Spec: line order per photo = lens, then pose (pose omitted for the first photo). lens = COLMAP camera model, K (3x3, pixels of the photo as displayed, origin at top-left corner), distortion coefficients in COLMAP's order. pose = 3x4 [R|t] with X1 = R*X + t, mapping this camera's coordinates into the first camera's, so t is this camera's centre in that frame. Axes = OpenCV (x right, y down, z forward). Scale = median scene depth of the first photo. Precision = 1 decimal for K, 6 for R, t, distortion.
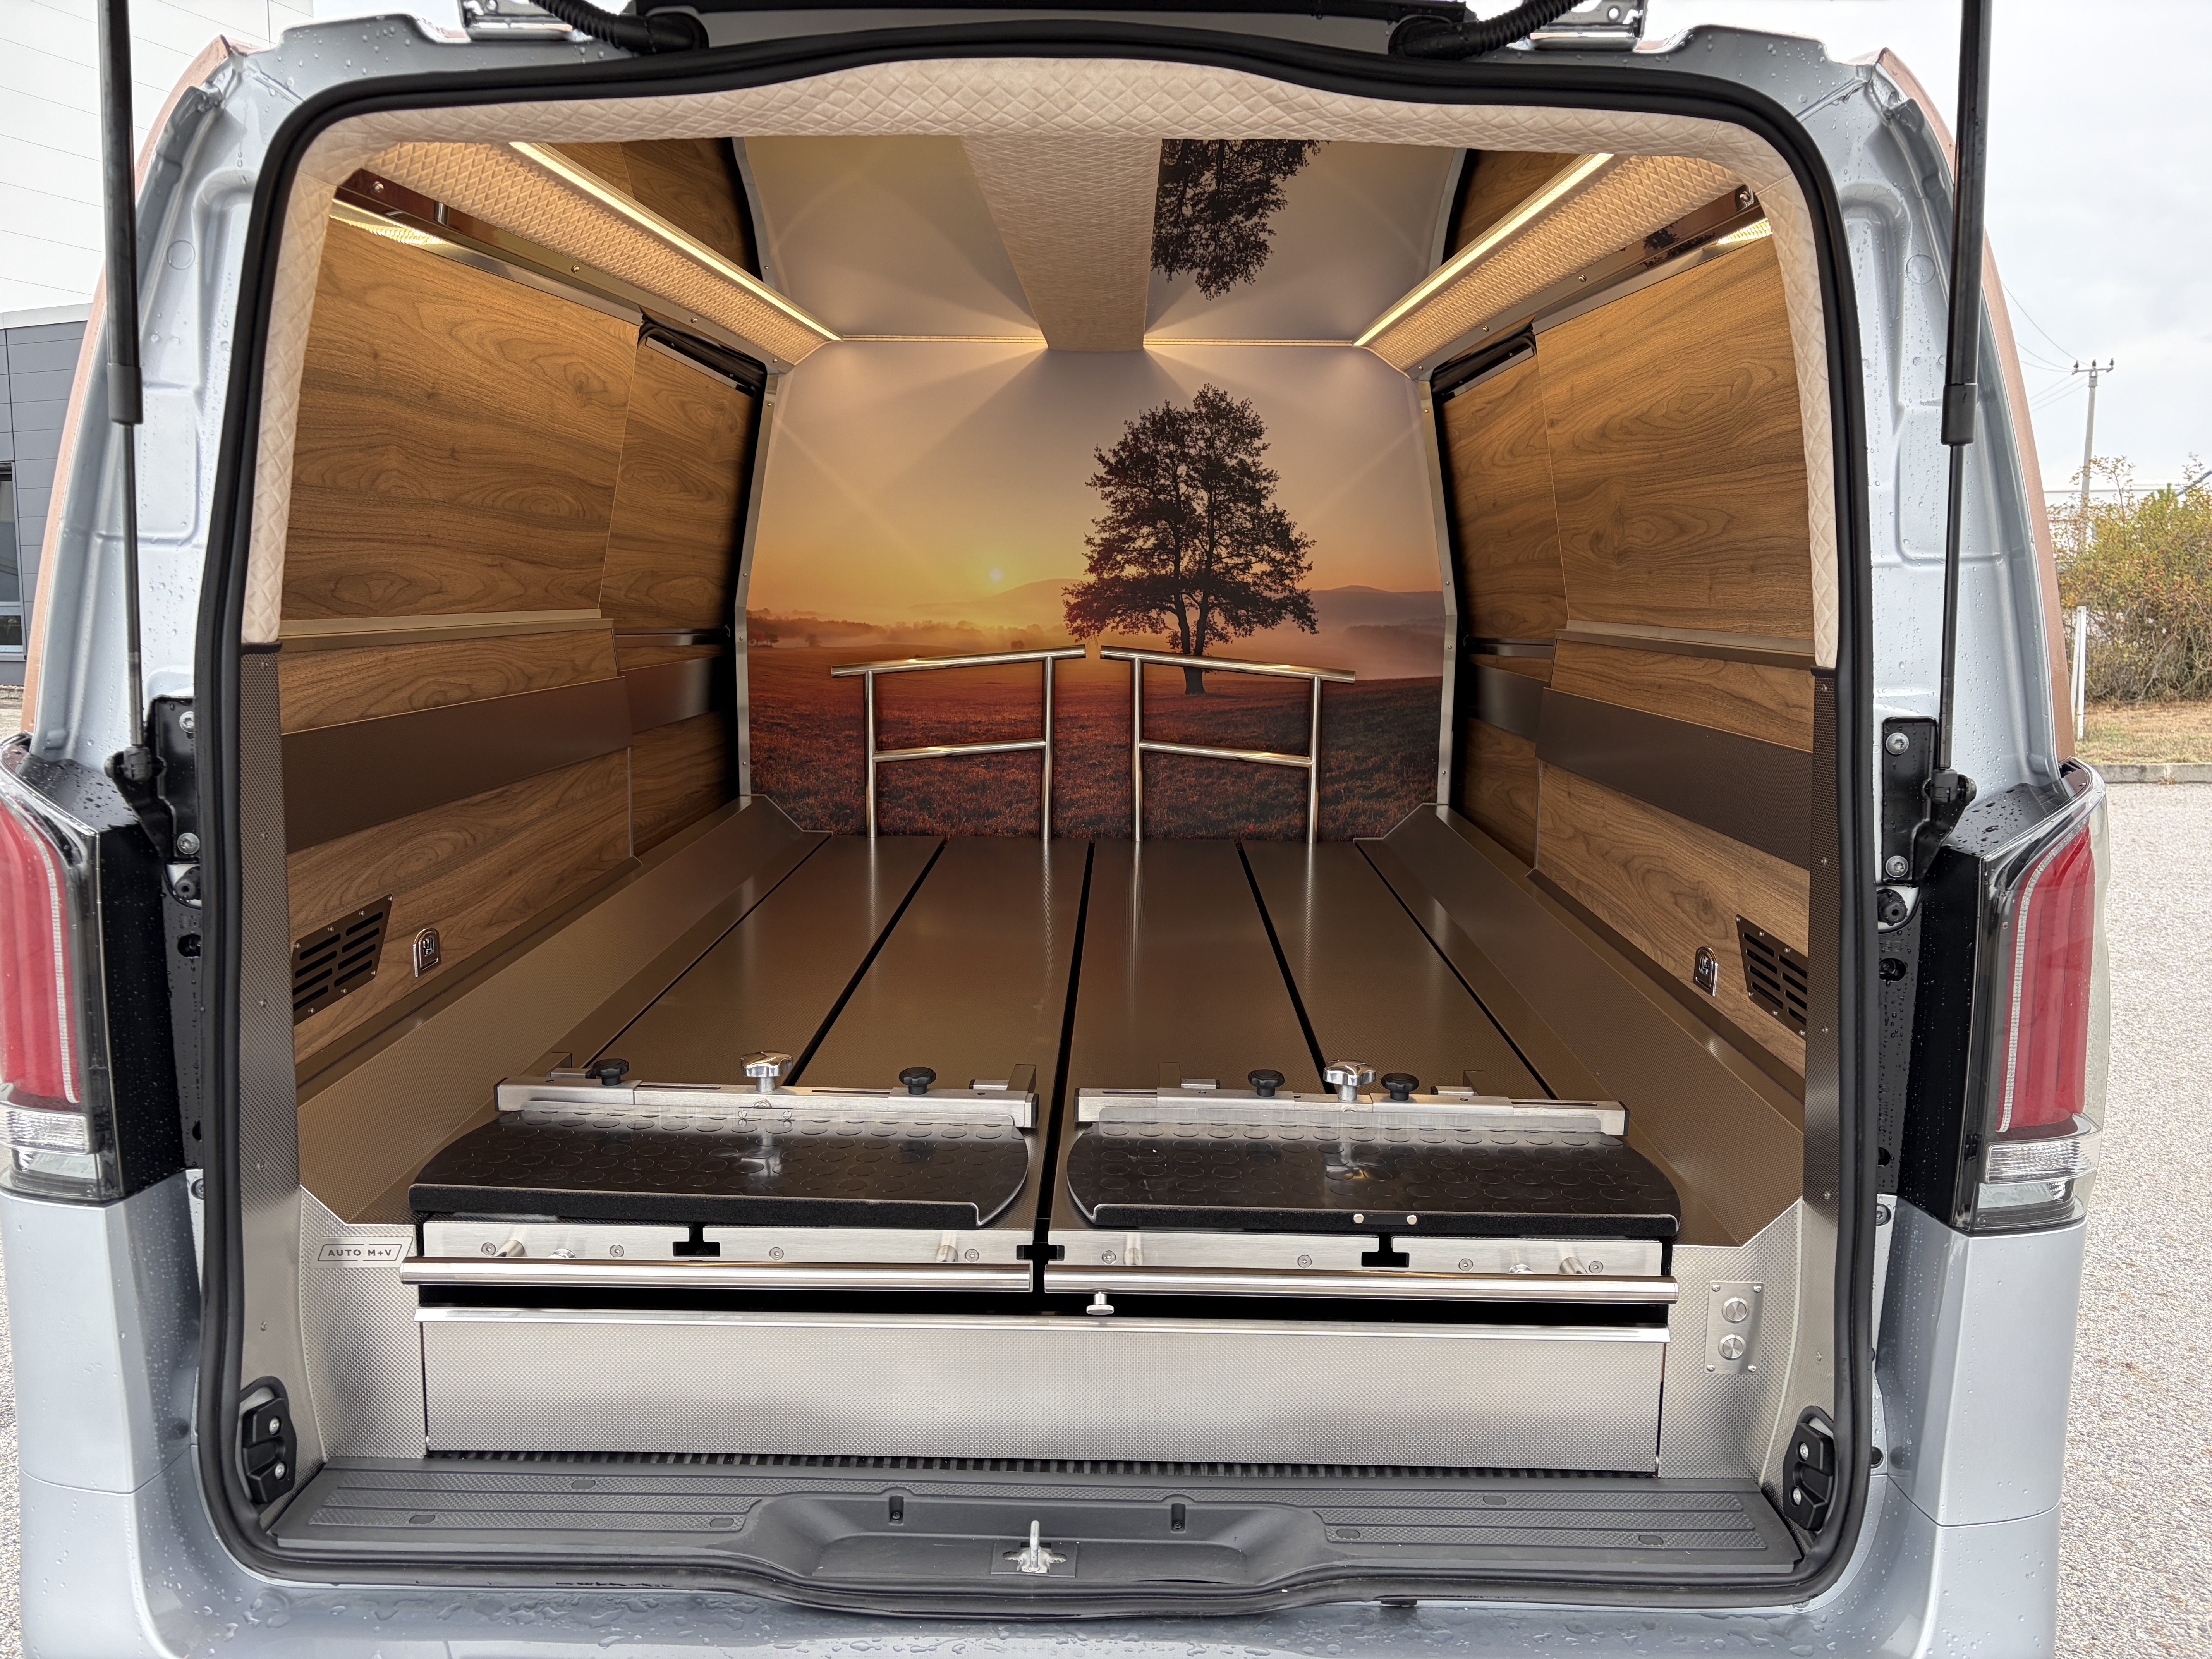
lens RADIAL K [[1691.9, 0, 1106.0], [0, 1691.9, 829.5], [0, 0, 1]] dist [0.091279, -0.134017]
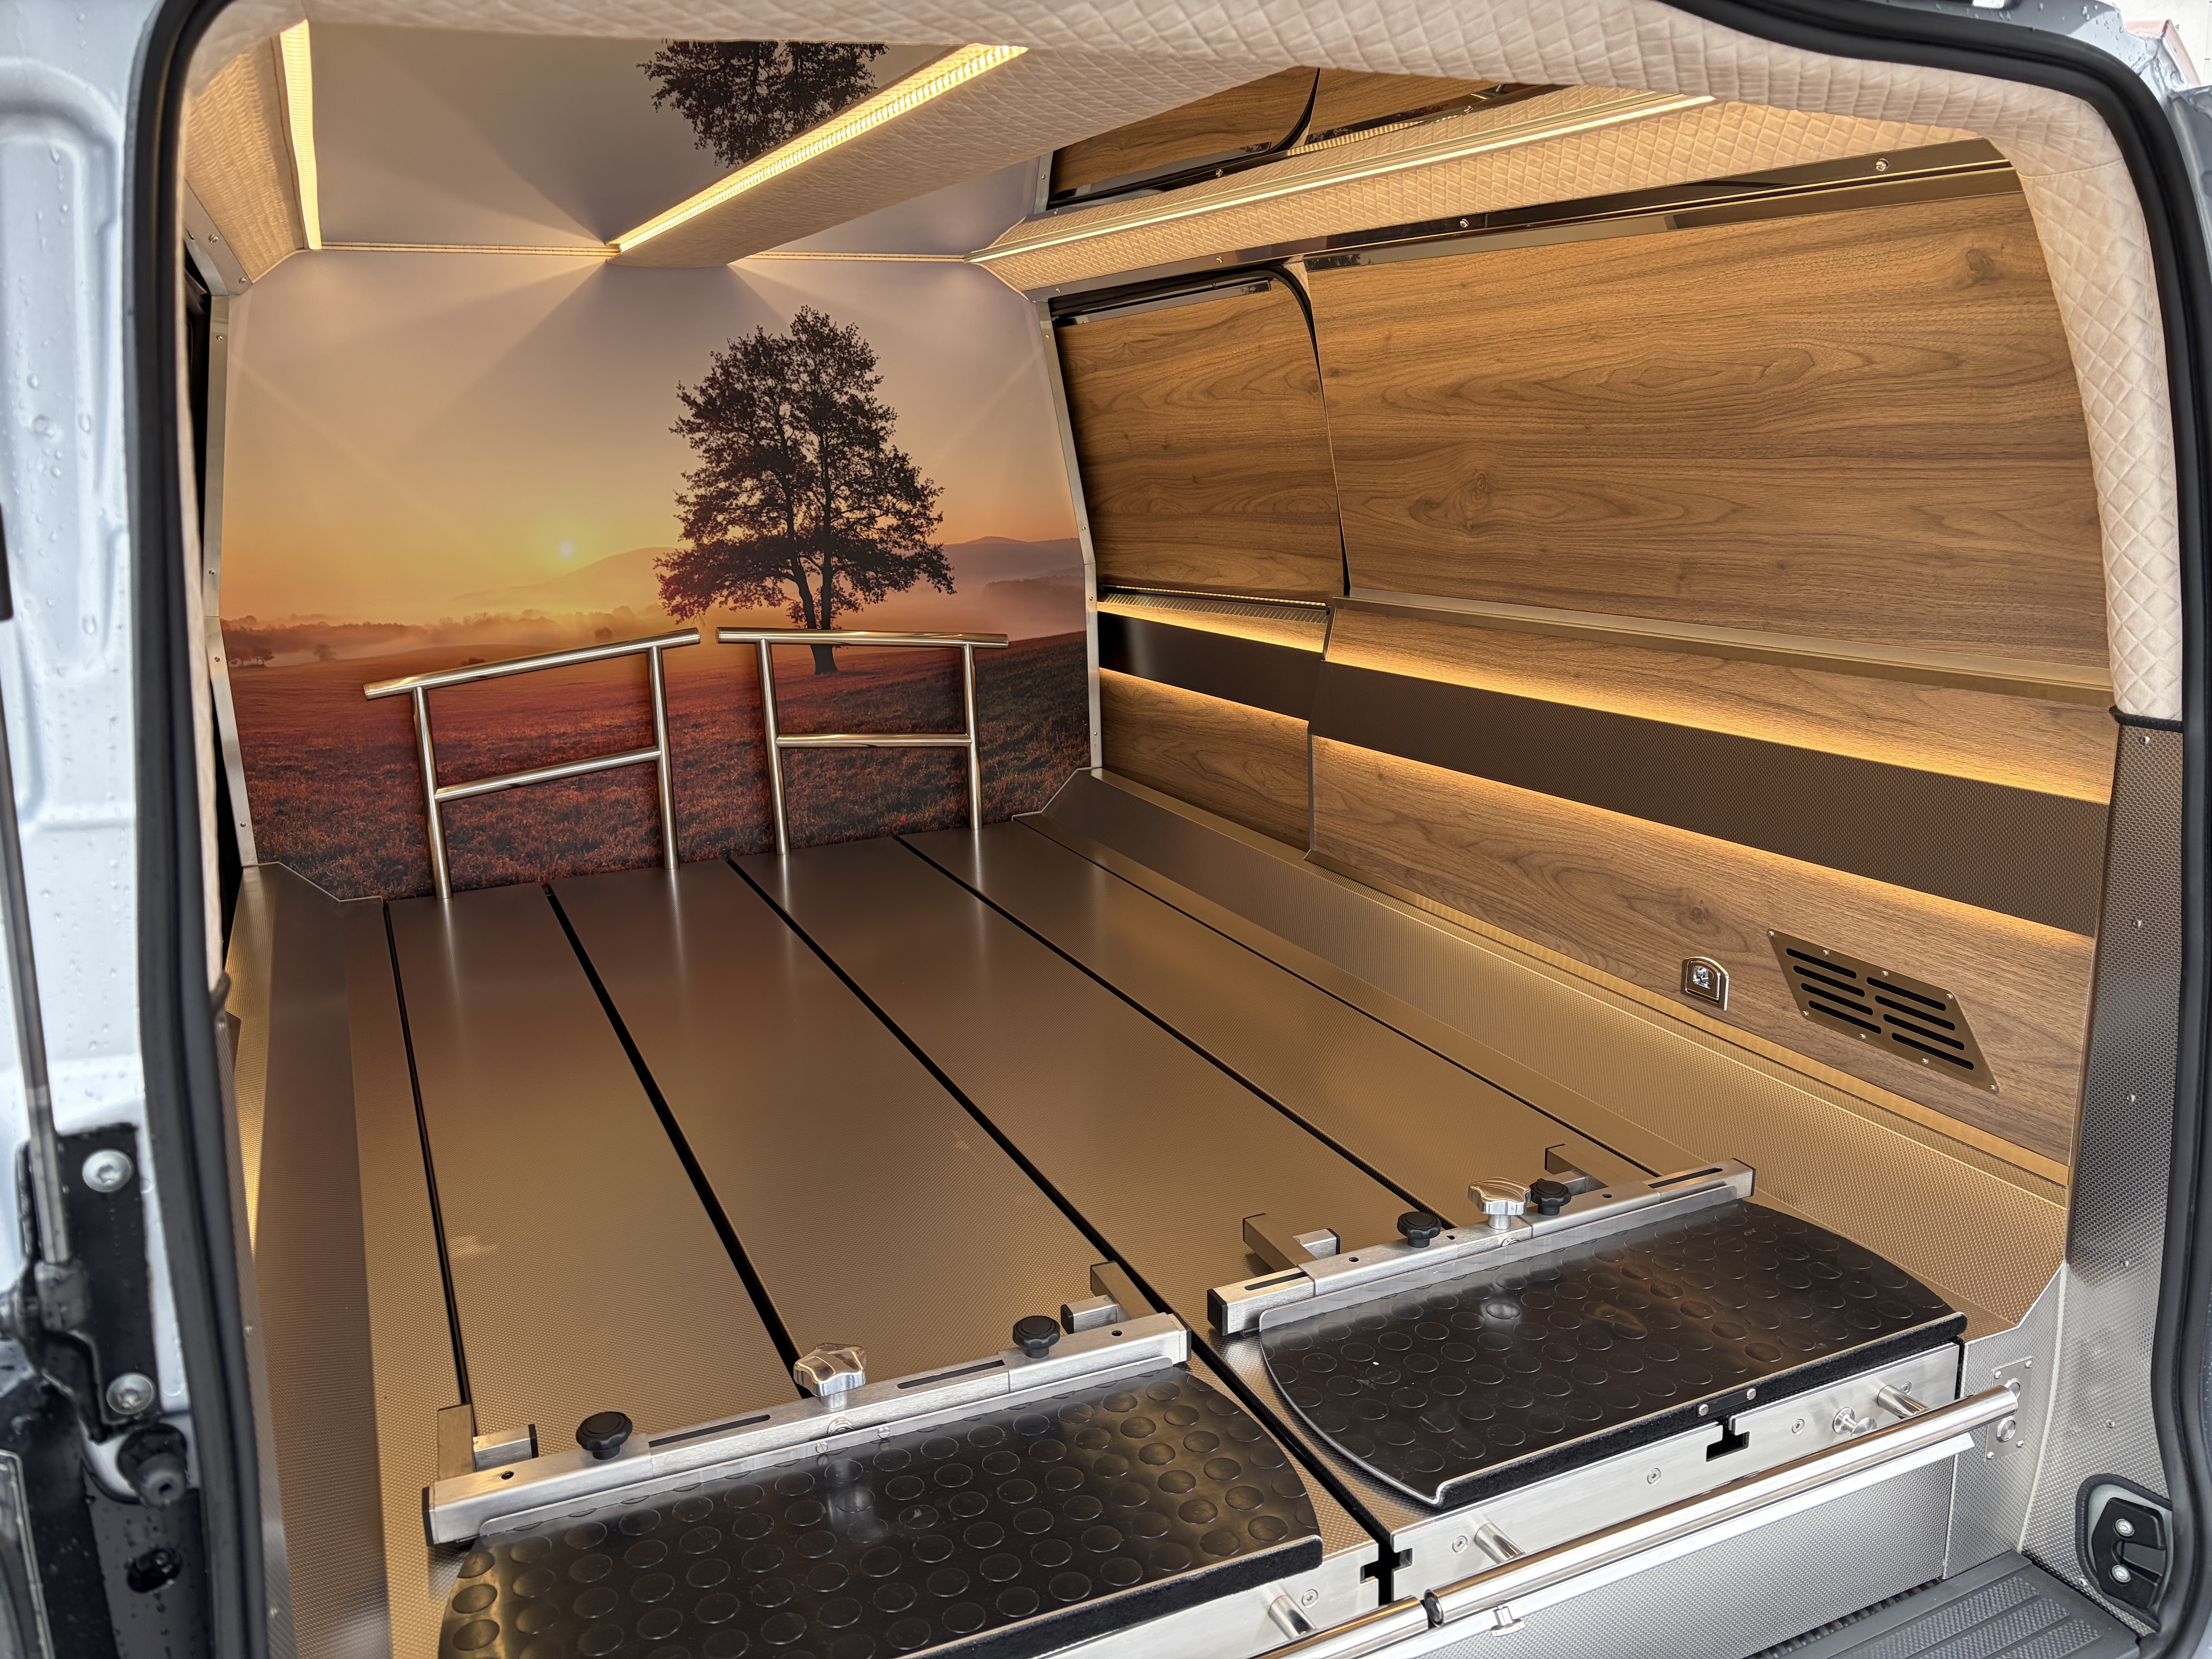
lens RADIAL K [[1670.6, 0, 1154.0], [0, 1670.6, 830.2], [0, 0, 1]] dist [0.068629, -0.165325]
pose [[0.893916, -0.134470, 0.427589, -0.175201], [0.101480, 0.989884, 0.099149, -0.070466], [-0.436597, -0.045238, 0.898519, 0.169012]]
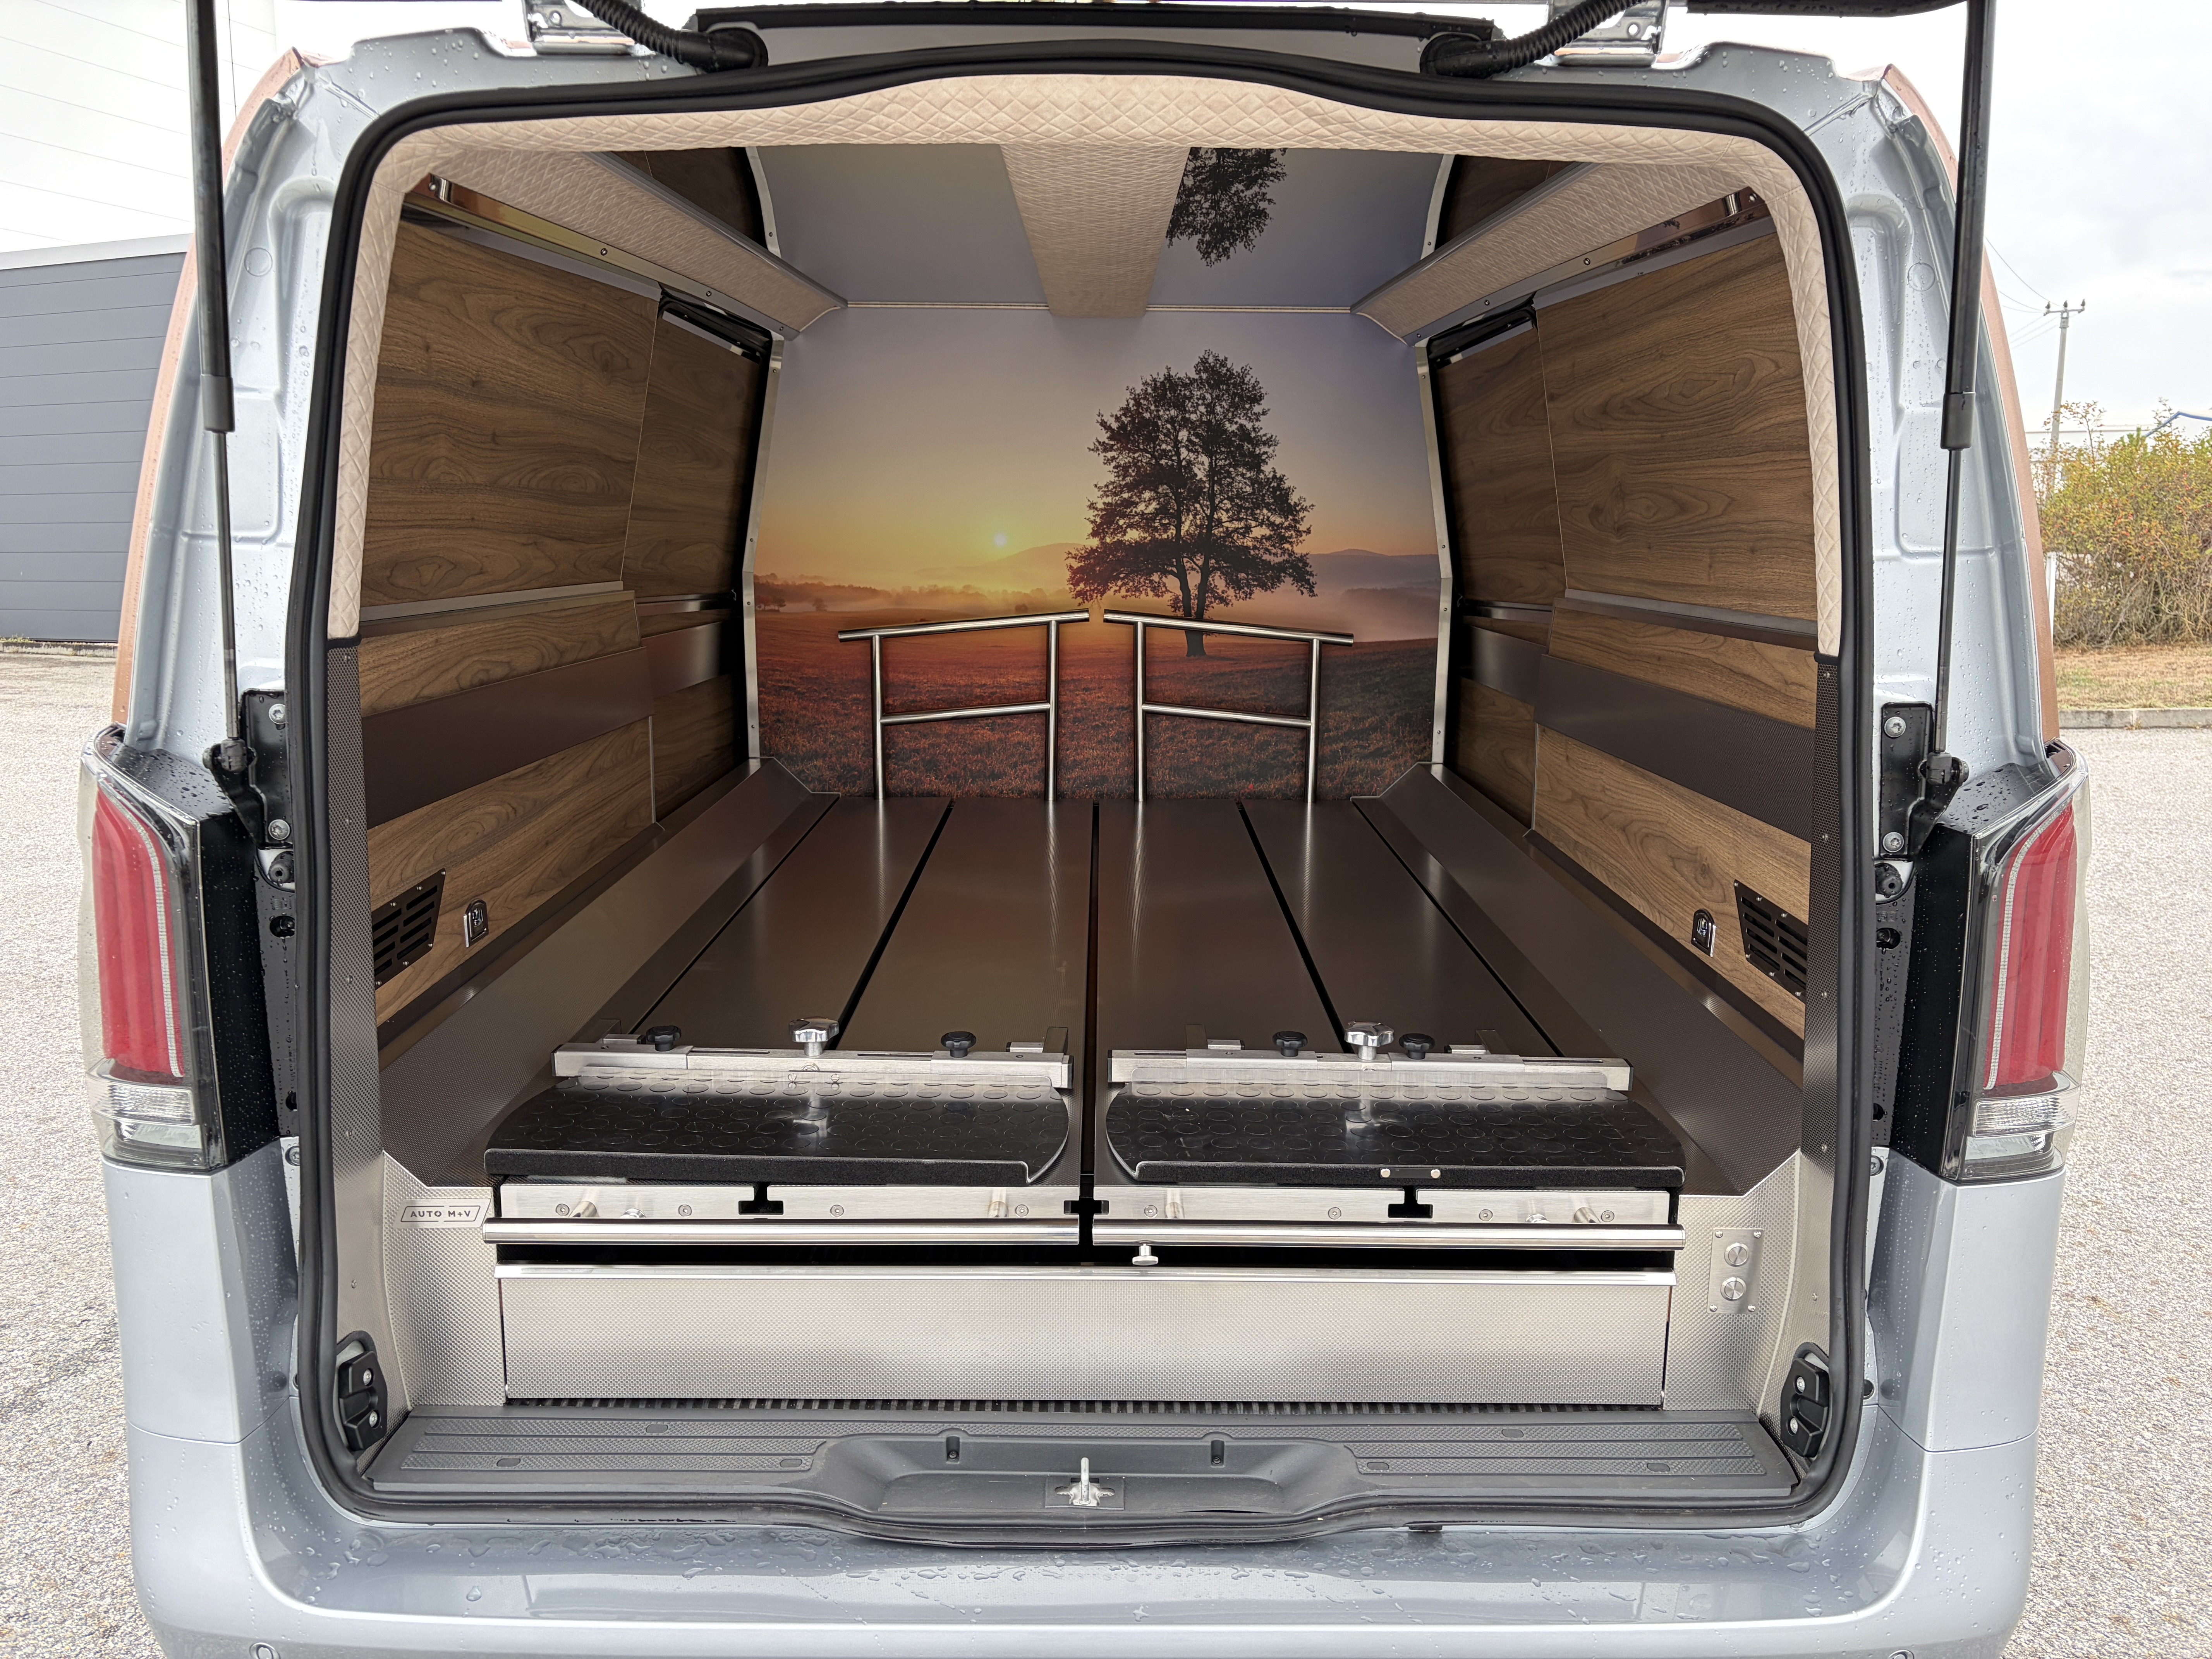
lens RADIAL K [[1694.5, 0, 1111.9], [0, 1694.5, 831.2], [0, 0, 1]] dist [0.091974, -0.145330]
pose [[0.999816, -0.005647, 0.018344, -0.017796], [0.005035, 0.999435, 0.033238, -0.009248], [-0.018521, -0.033139, 0.999279, -0.023273]]
